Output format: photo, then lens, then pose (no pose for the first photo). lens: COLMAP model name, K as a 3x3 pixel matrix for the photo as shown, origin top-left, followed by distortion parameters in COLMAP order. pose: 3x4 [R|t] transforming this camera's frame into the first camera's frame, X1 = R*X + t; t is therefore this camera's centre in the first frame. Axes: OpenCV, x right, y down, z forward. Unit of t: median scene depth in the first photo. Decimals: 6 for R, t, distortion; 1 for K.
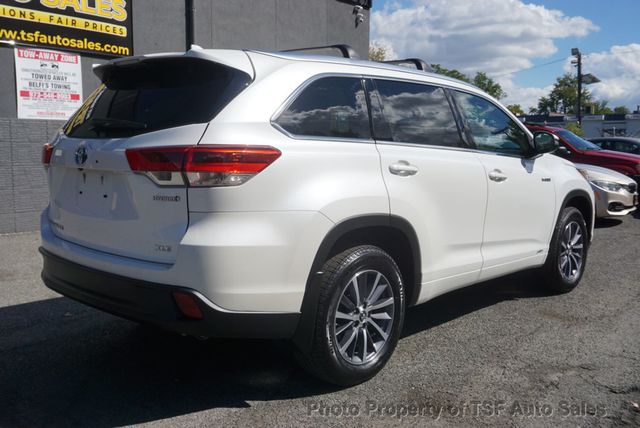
lens RADIAL K [[618.0, 0, 319.9], [0, 618.0, 212.1], [0, 0, 1]] dist [-0.005611, 0.000000]
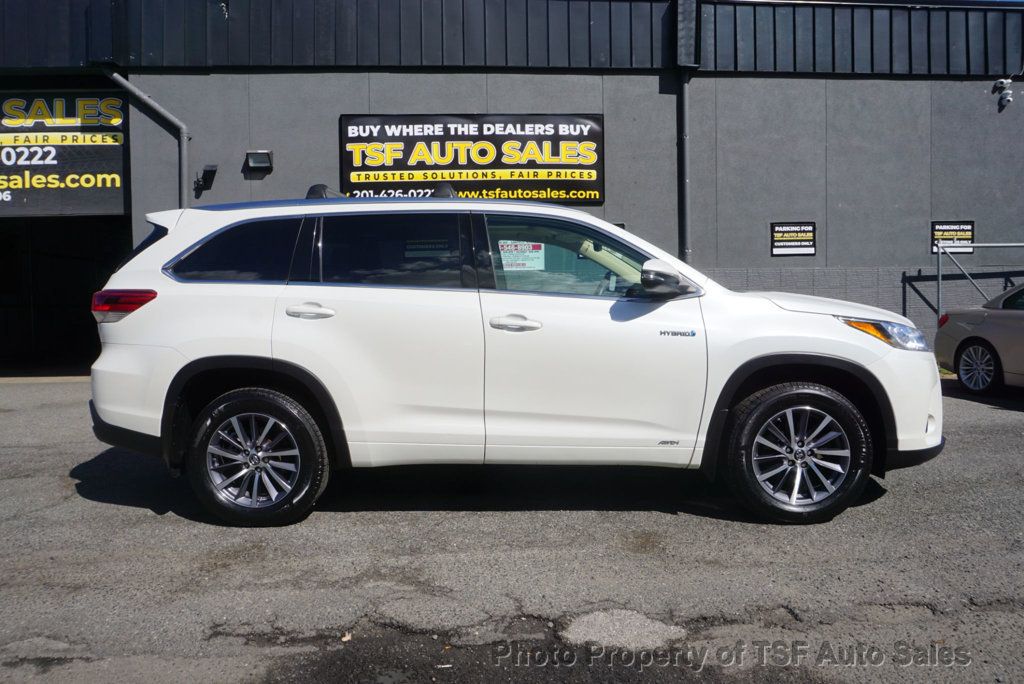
lens RADIAL K [[708.5, 0, 508.7], [0, 708.5, 343.0], [0, 0, 1]] dist [-0.055388, 0.018571]
pose [[0.656764, 0.034028, -0.753328, 0.470905], [-0.066370, 0.997713, -0.012796, -0.012148], [0.751170, 0.058402, 0.657520, 0.222333]]
